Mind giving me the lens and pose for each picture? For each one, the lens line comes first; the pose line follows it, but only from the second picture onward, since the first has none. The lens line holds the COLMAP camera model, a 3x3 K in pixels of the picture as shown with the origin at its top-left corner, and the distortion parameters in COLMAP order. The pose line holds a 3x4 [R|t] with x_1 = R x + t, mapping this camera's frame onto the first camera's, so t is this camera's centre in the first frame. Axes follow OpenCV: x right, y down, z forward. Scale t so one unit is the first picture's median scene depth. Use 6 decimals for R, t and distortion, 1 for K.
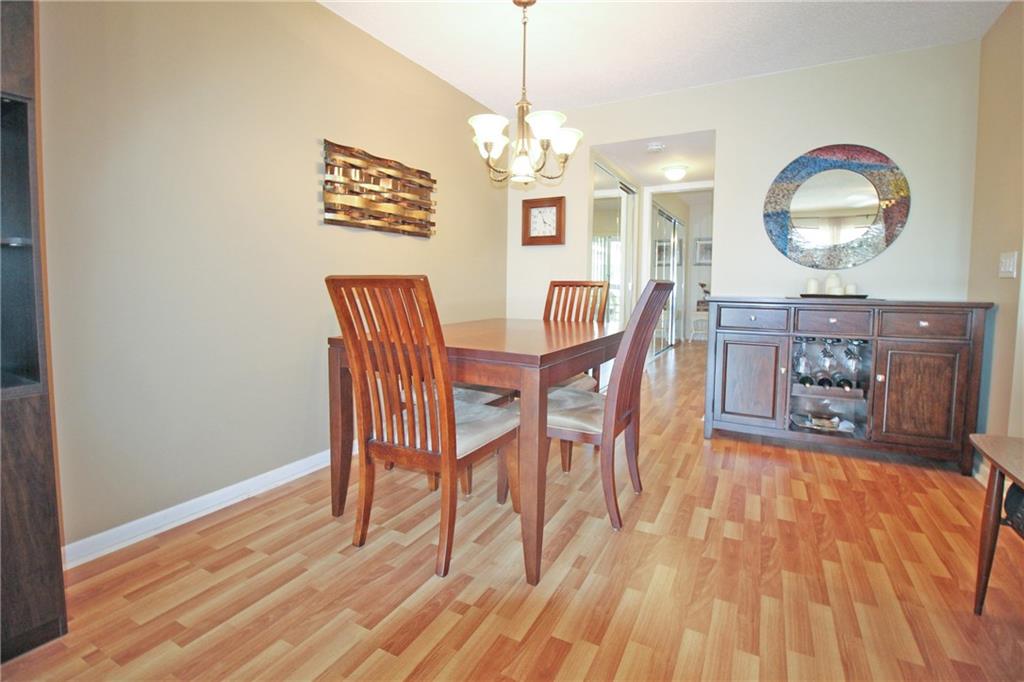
lens RADIAL K [[476.9, 0, 511.9], [0, 476.9, 318.0], [0, 0, 1]] dist [0.002726, -0.015352]
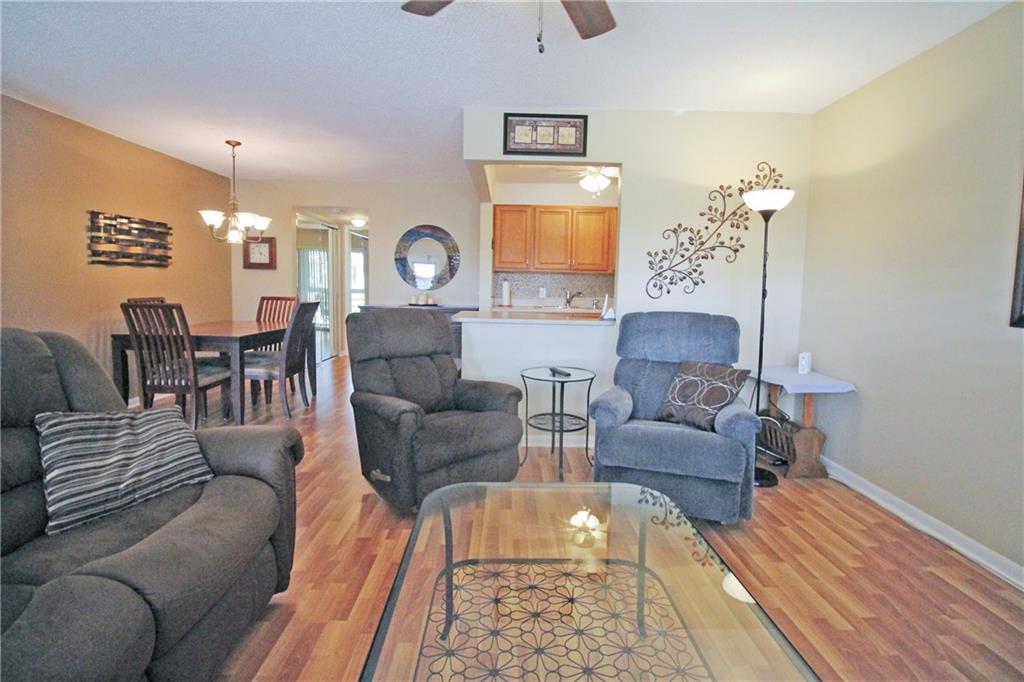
lens RADIAL K [[476.9, 0, 511.9], [0, 476.9, 318.0], [0, 0, 1]] dist [0.002726, -0.015352]
pose [[0.878734, -0.025358, 0.476638, 0.067384], [0.022346, 0.999678, 0.011987, -0.007777], [-0.476788, 0.000117, 0.879018, -0.949224]]
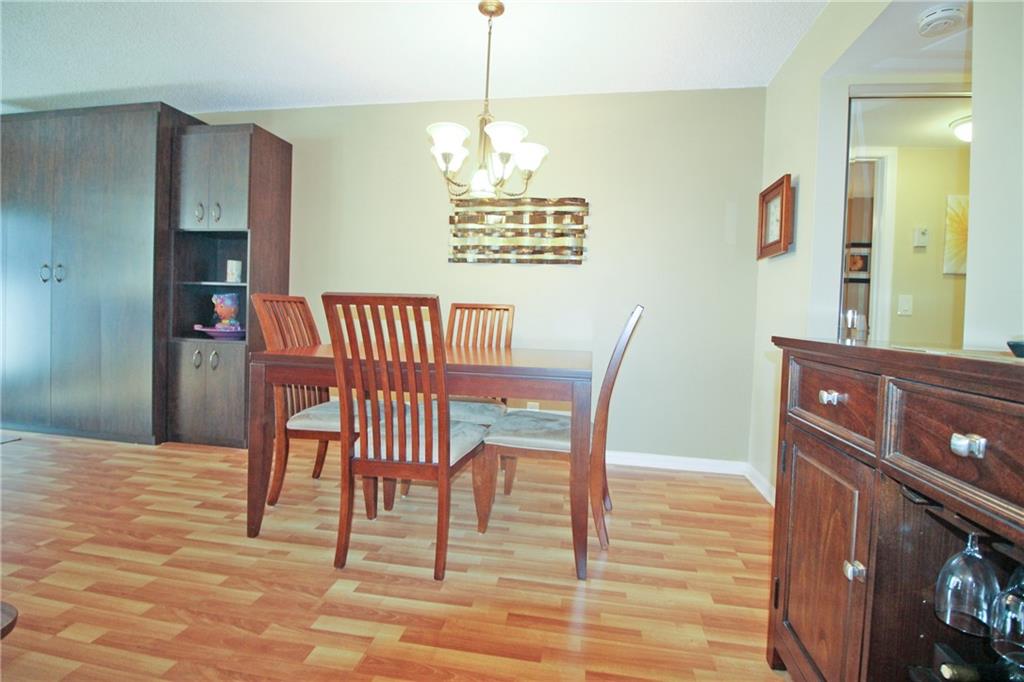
lens RADIAL K [[476.9, 0, 511.9], [0, 476.9, 318.0], [0, 0, 1]] dist [0.002726, -0.015352]
pose [[0.320048, 0.013880, -0.947300, 0.830929], [-0.102121, 0.994572, -0.019929, -0.031951], [0.941881, 0.103117, 0.319728, 0.687046]]
